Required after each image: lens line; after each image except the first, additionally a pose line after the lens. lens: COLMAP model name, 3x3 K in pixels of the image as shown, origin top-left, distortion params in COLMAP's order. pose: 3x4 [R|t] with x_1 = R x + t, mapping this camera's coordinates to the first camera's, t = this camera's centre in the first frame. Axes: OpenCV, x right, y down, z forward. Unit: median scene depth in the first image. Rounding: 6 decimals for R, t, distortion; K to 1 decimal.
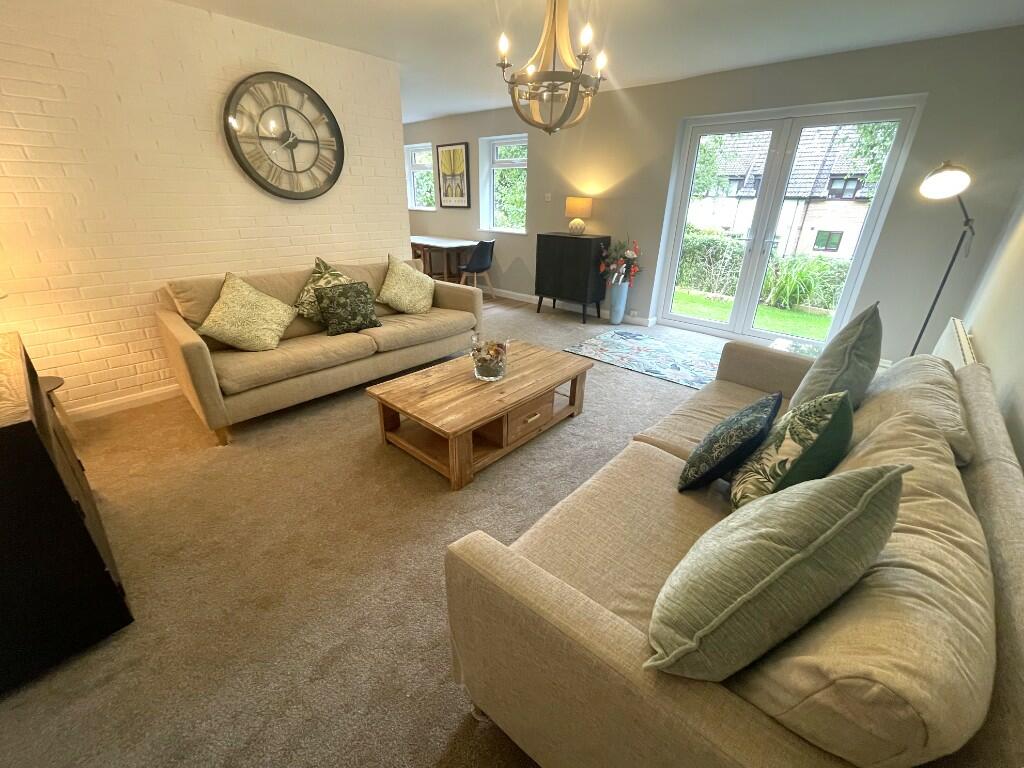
lens RADIAL K [[413.2, 0, 512.0], [0, 413.2, 384.0], [0, 0, 1]] dist [-0.000110, 0.000040]
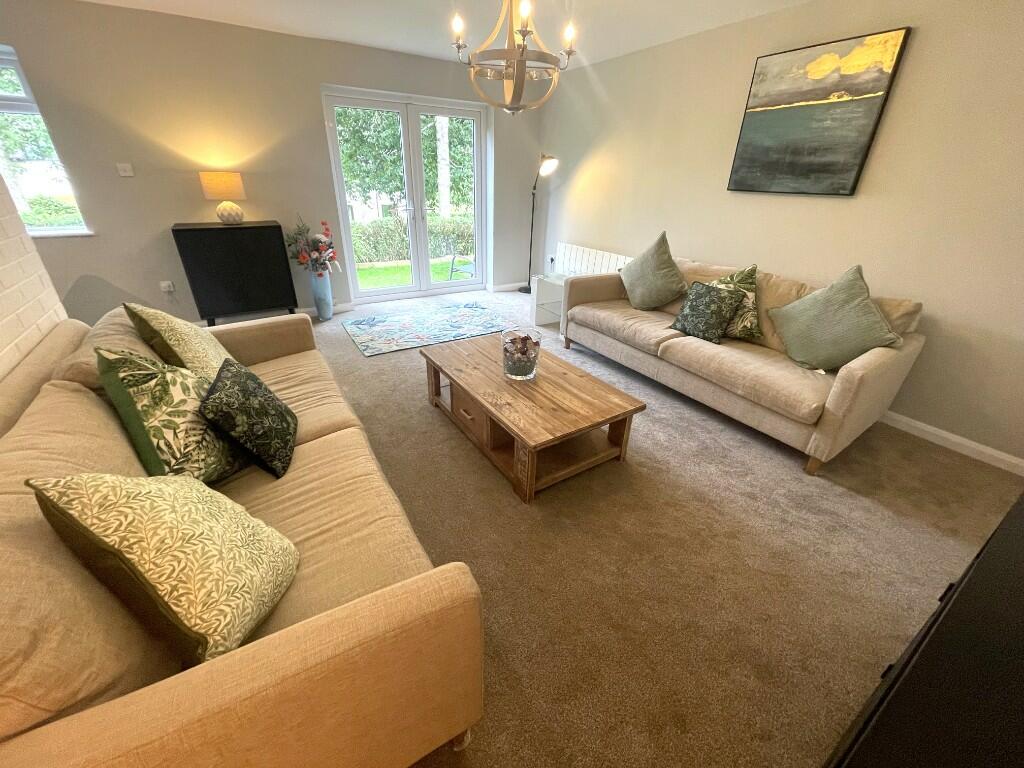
lens RADIAL K [[412.6, 0, 512.0], [0, 412.6, 384.0], [0, 0, 1]] dist [-0.002309, -0.000090]
pose [[0.281876, -0.445787, 0.849600, -0.456922], [0.384670, 0.863730, 0.325577, -0.165071], [-0.878962, 0.235043, 0.414945, 0.334559]]
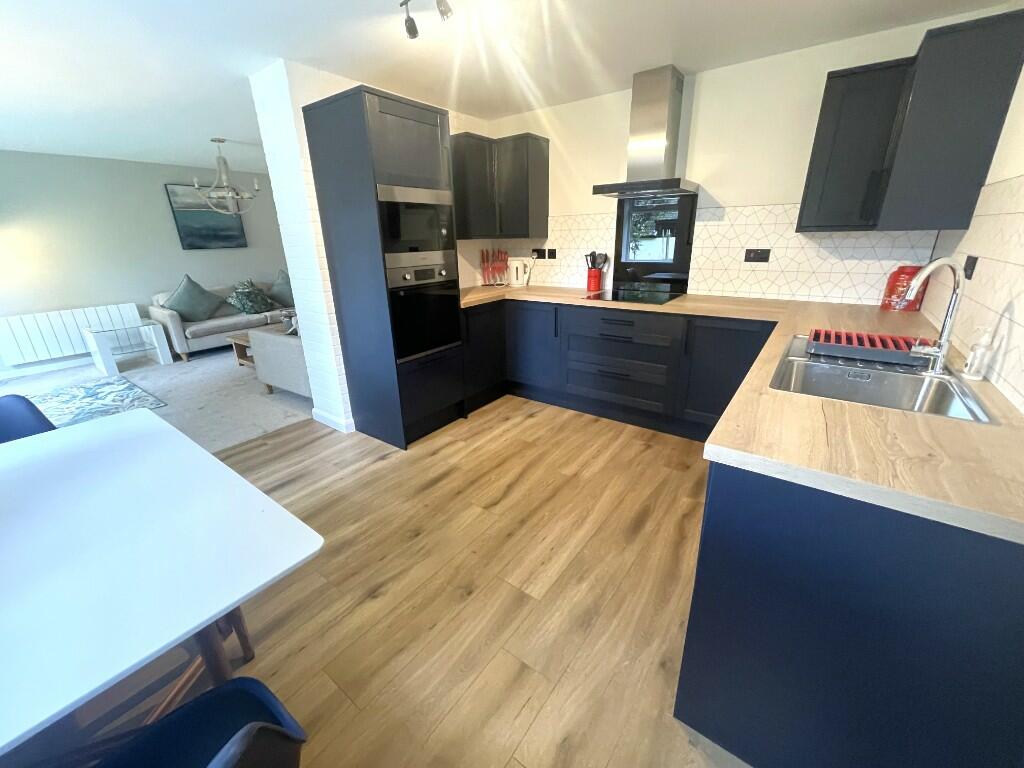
lens RADIAL K [[413.2, 0, 512.0], [0, 413.2, 384.0], [0, 0, 1]] dist [-0.000110, 0.000040]
pose [[-0.995982, 0.036214, -0.081906, -0.492839], [-0.031142, 0.717454, 0.695909, -0.664215], [0.083965, 0.695663, -0.713444, 1.429025]]
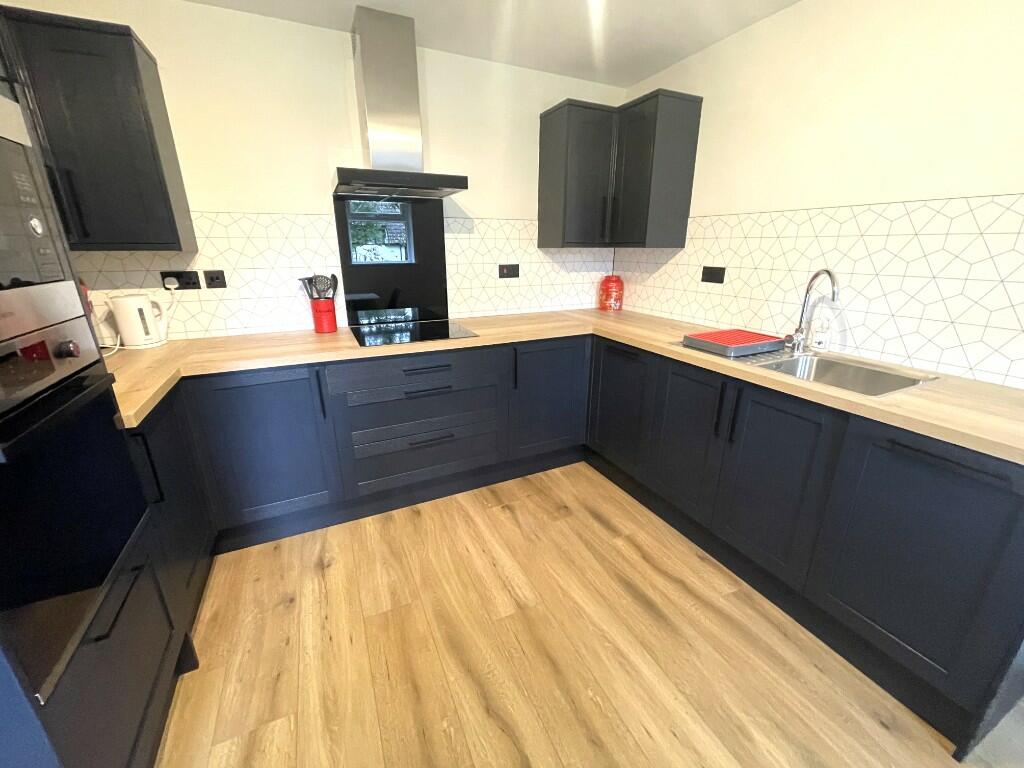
lens RADIAL K [[413.2, 0, 512.0], [0, 413.2, 384.0], [0, 0, 1]] dist [-0.000110, 0.000040]
pose [[-0.390333, 0.277289, -0.877924, -0.354859], [-0.386284, 0.816252, 0.429555, -0.516160], [0.835718, 0.506798, -0.211498, 1.114415]]
